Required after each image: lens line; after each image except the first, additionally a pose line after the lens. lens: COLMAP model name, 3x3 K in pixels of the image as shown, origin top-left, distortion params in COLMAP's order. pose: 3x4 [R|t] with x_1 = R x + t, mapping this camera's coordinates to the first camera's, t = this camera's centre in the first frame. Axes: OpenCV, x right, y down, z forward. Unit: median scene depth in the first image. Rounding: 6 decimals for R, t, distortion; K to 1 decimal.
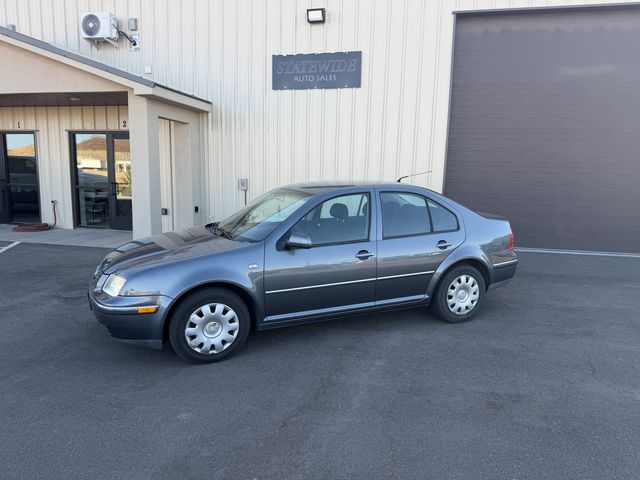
lens RADIAL K [[443.7, 0, 320.0], [0, 443.7, 240.0], [0, 0, 1]] dist [0.028711, -0.048923]
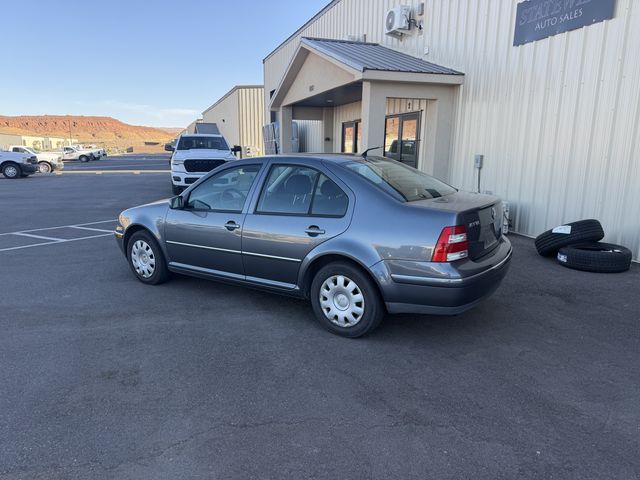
lens RADIAL K [[443.7, 0, 320.0], [0, 443.7, 240.0], [0, 0, 1]] dist [0.028711, -0.048923]
pose [[0.519985, 0.154002, -0.840178, 0.716086], [-0.119760, 0.987041, 0.106802, -0.045105], [0.845738, 0.045084, 0.531690, 0.428710]]
